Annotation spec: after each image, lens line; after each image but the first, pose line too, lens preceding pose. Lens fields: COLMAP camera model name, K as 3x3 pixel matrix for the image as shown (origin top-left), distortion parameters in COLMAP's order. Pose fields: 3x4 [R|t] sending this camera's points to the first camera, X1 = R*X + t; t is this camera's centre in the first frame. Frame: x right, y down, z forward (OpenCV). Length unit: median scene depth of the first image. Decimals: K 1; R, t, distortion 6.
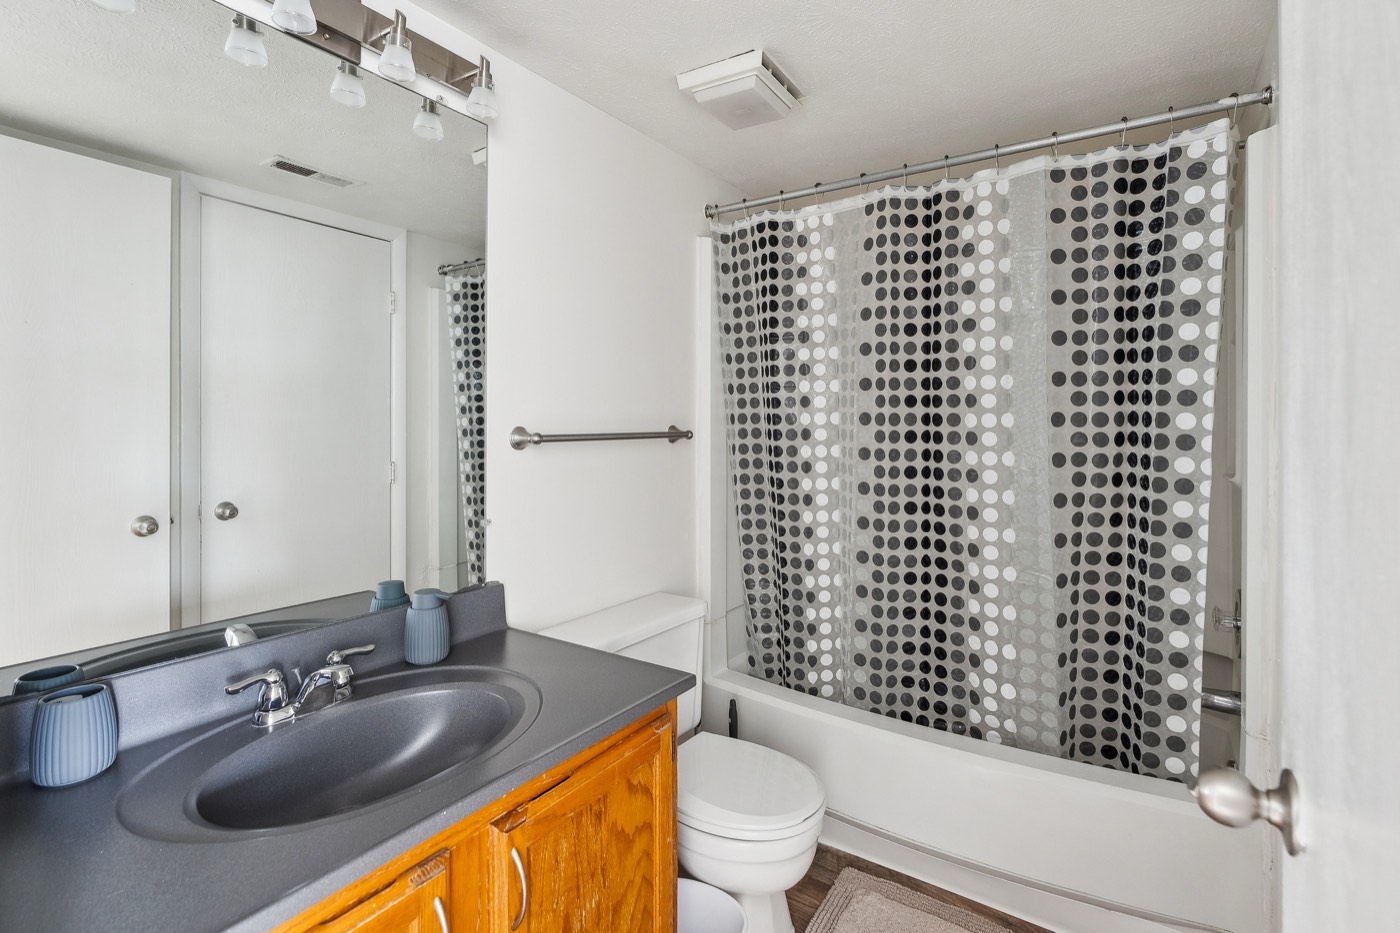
lens RADIAL K [[647.7, 0, 701.4], [0, 647.7, 454.7], [0, 0, 1]] dist [0.000372, 0.000613]
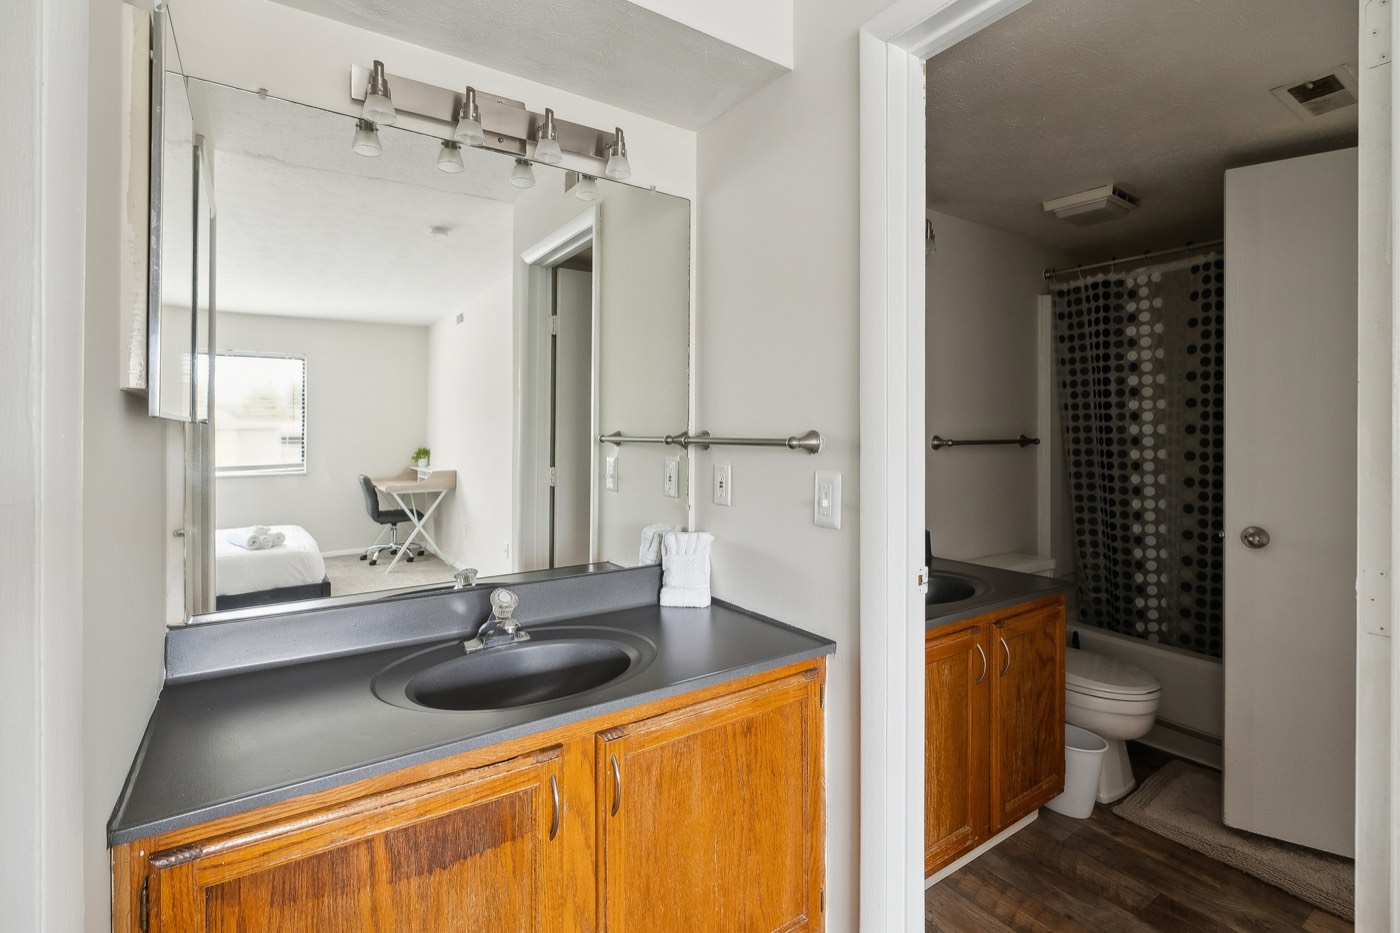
lens RADIAL K [[647.7, 0, 698.3], [0, 647.7, 454.2], [0, 0, 1]] dist [0.000372, 0.000613]
pose [[0.931403, 0.008253, -0.363897, -0.182634], [-0.014109, 0.999810, -0.013435, 0.024567], [0.363717, 0.017648, 0.931342, -0.538527]]
